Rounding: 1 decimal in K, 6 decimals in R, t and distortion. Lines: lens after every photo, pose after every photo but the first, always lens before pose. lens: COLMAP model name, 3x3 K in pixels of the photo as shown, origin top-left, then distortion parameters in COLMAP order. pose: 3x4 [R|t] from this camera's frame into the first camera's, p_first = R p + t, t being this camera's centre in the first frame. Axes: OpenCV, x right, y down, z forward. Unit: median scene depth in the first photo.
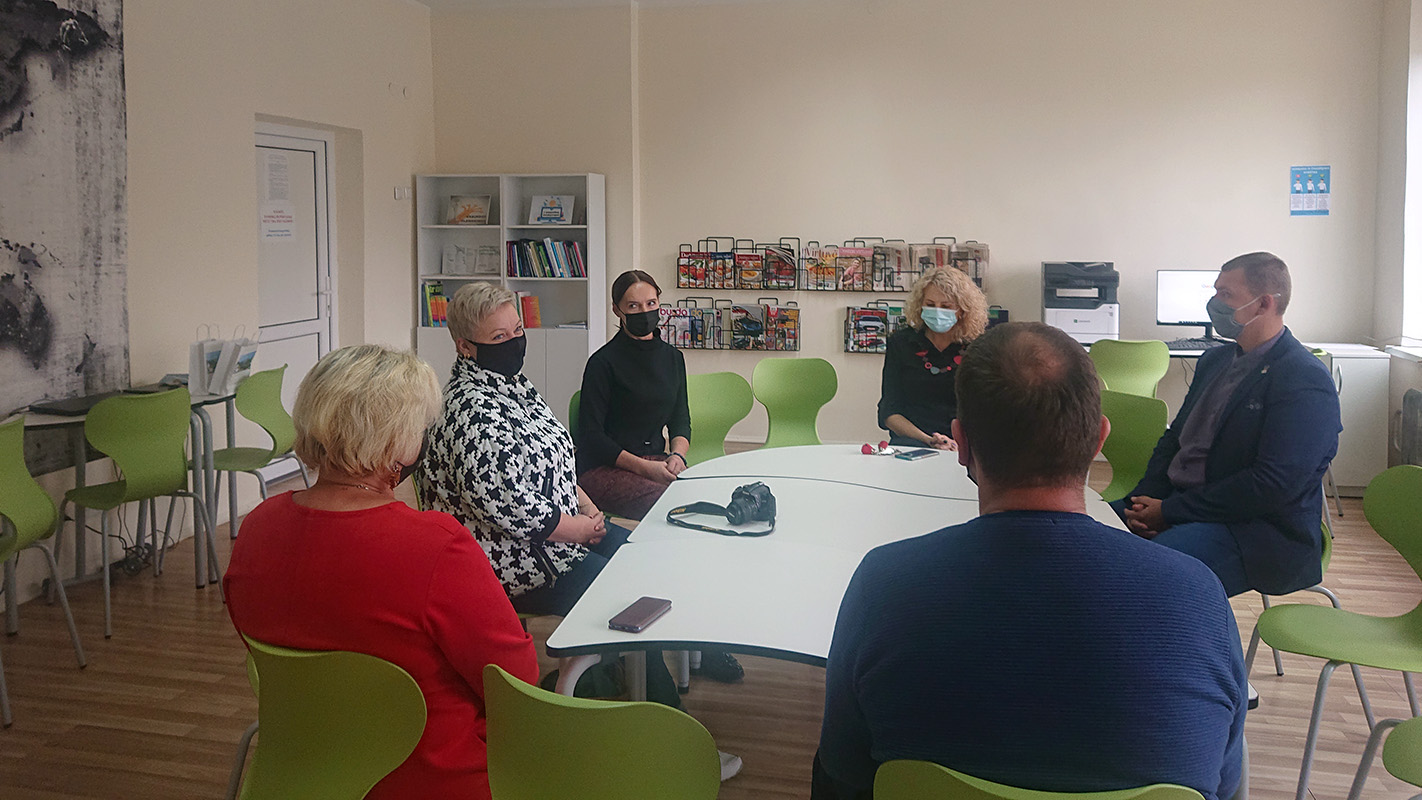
lens RADIAL K [[1066.0, 0, 718.5], [0, 1066.0, 271.8], [0, 0, 1]] dist [0.275422, -0.391320]
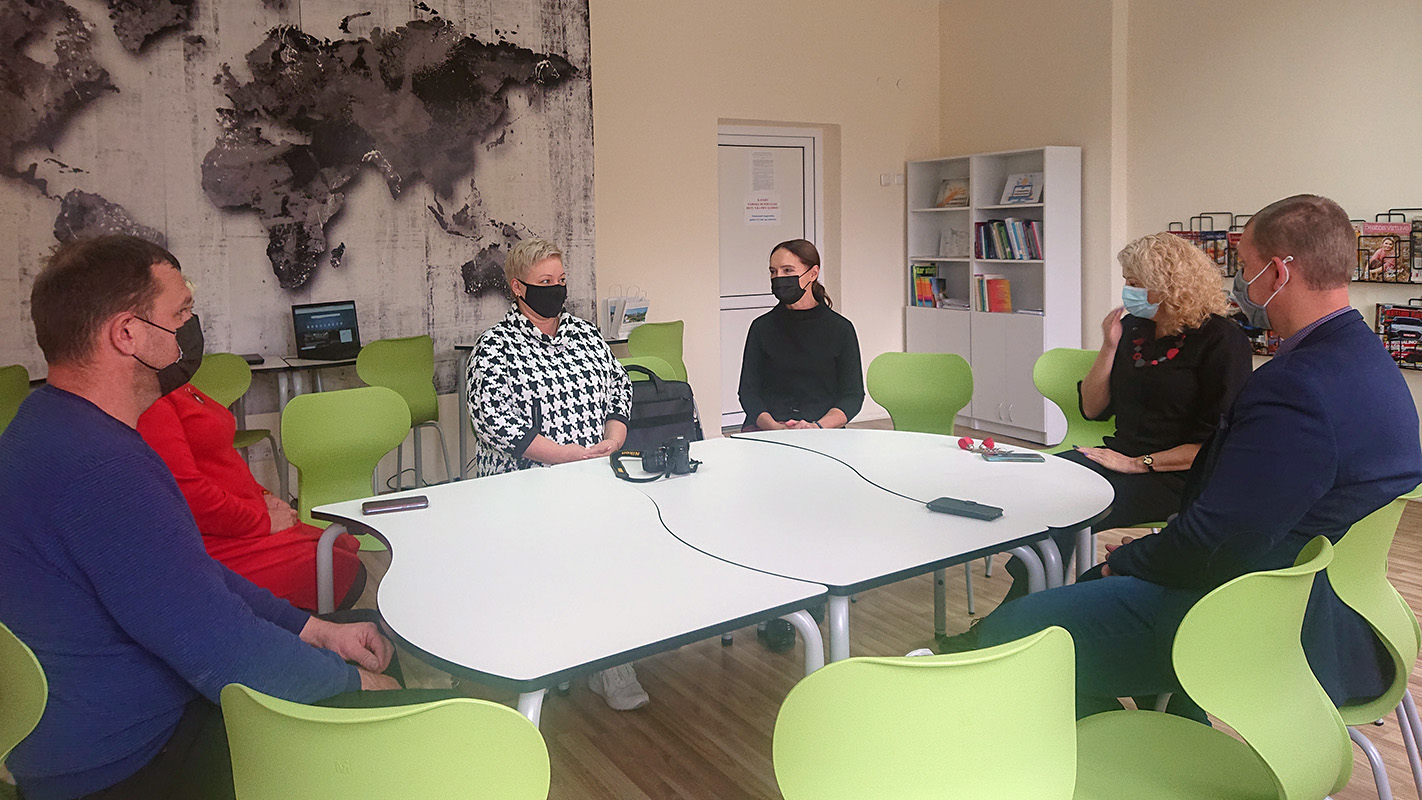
lens RADIAL K [[1066.0, 0, 718.5], [0, 1066.0, 271.8], [0, 0, 1]] dist [0.275422, -0.391320]
pose [[0.701423, 0.019646, -0.712474, 0.352238], [-0.019187, 0.999778, 0.008679, 0.012934], [0.712487, 0.007583, 0.701645, 0.143745]]
